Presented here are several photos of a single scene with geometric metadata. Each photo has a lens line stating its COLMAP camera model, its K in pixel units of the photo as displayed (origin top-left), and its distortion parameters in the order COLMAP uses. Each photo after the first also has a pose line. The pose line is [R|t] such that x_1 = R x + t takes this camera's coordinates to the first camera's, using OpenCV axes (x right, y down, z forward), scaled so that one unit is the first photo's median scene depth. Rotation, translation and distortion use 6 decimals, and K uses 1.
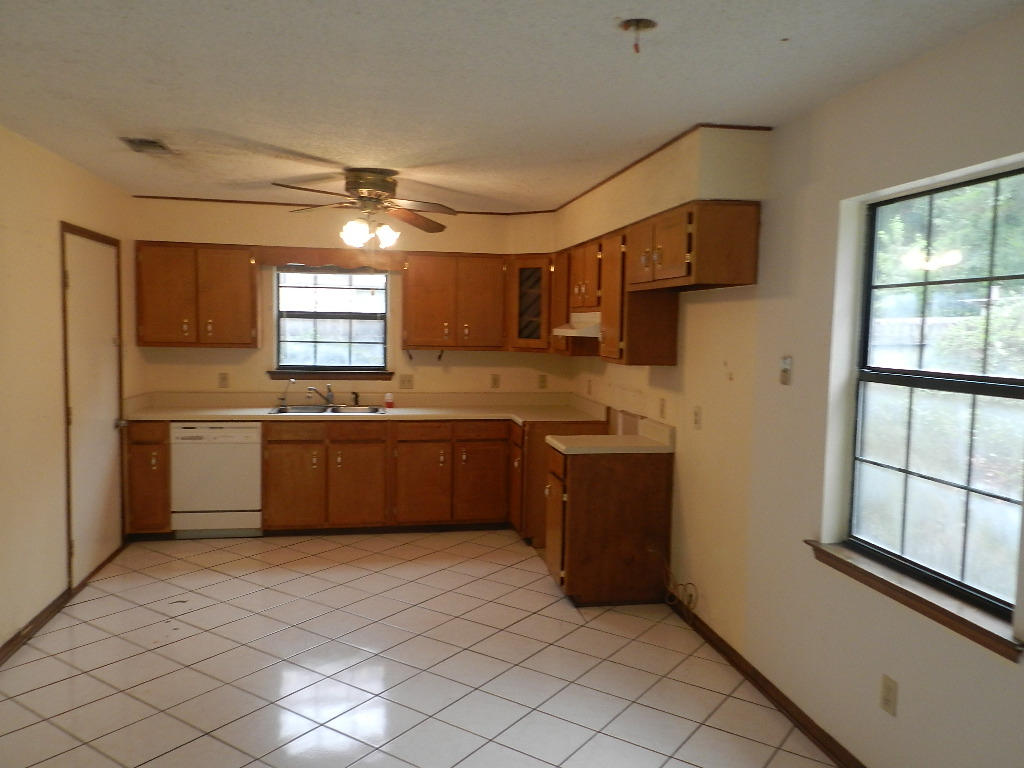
lens RADIAL K [[792.5, 0, 512.0], [0, 792.5, 384.0], [0, 0, 1]] dist [0.027273, -0.009433]
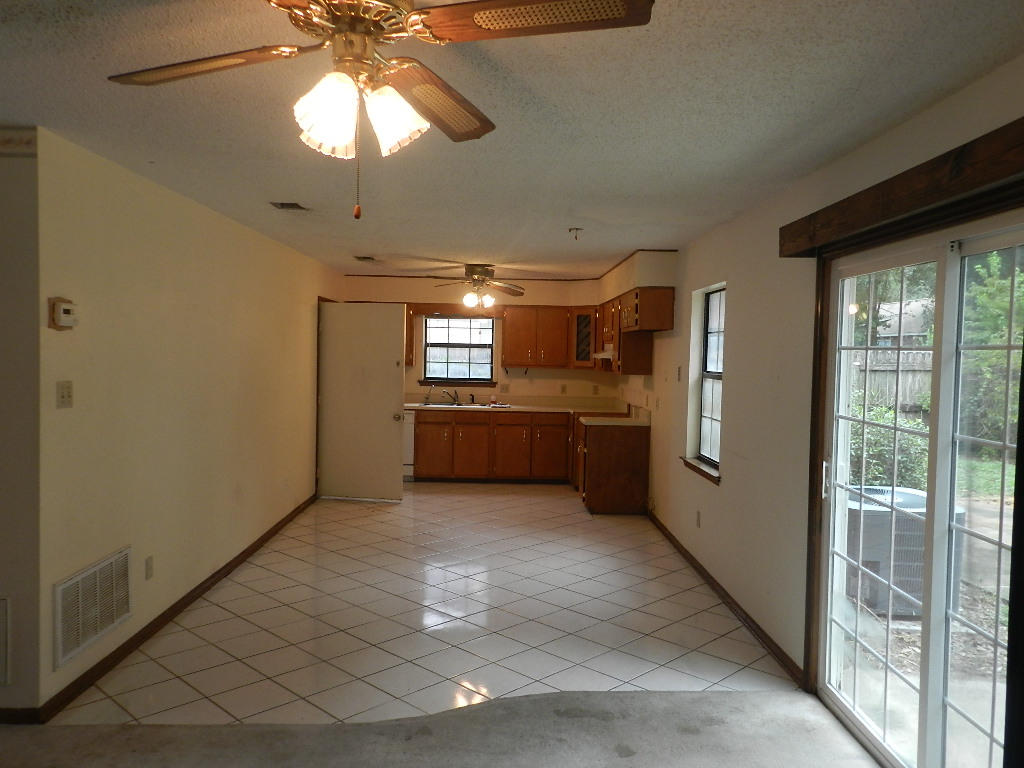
lens RADIAL K [[792.5, 0, 512.0], [0, 792.5, 384.0], [0, 0, 1]] dist [0.027273, -0.009433]
pose [[0.986558, 0.009268, -0.163149, 0.150477], [-0.015280, 0.999248, -0.035632, 0.049340], [0.162697, 0.037646, 0.985958, -0.589565]]
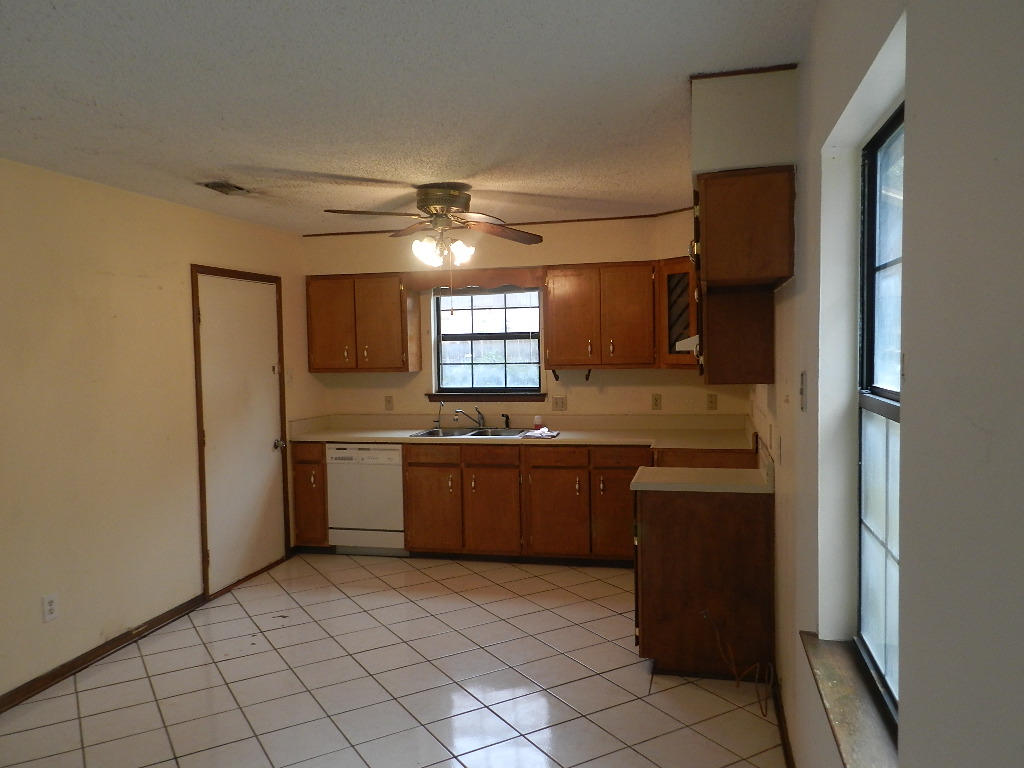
lens RADIAL K [[792.5, 0, 512.0], [0, 792.5, 384.0], [0, 0, 1]] dist [0.027273, -0.009433]
pose [[0.911211, -0.015645, -0.411642, 0.235539], [0.006871, 0.999717, -0.022784, -0.005349], [0.411882, 0.017933, 0.911061, 0.132811]]
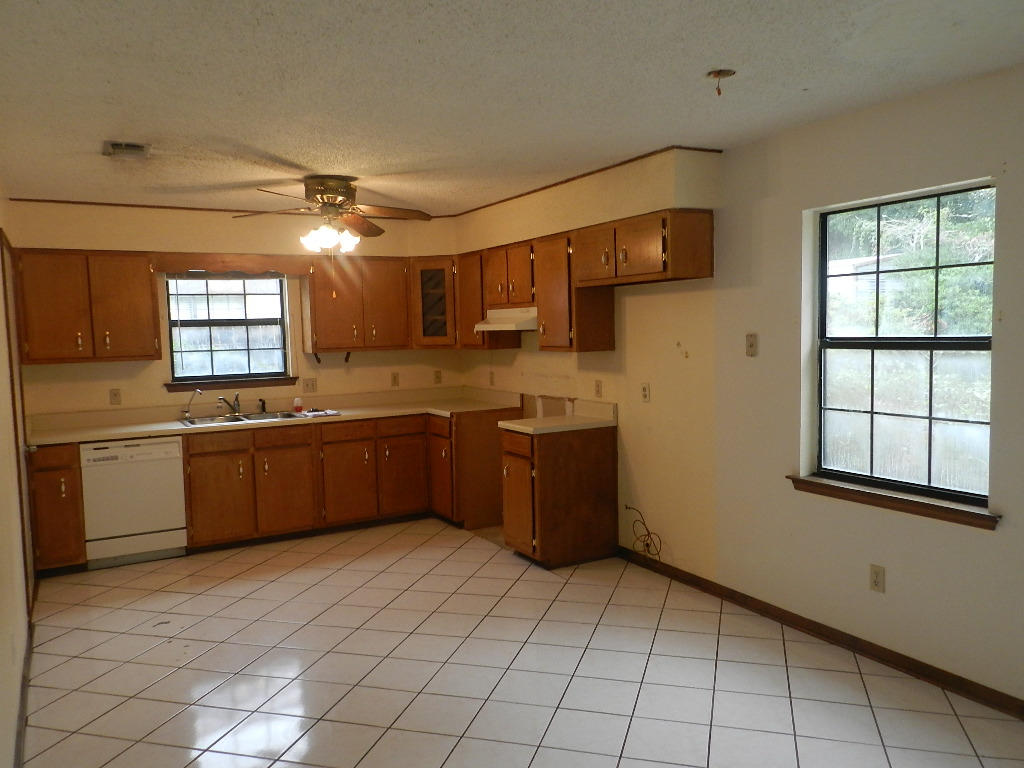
lens RADIAL K [[792.5, 0, 512.0], [0, 792.5, 384.0], [0, 0, 1]] dist [0.027273, -0.009433]
pose [[0.945644, -0.066904, 0.318246, -0.243450], [0.067723, 0.997668, 0.008501, 0.004631], [-0.318072, 0.013514, 0.947970, -0.038695]]
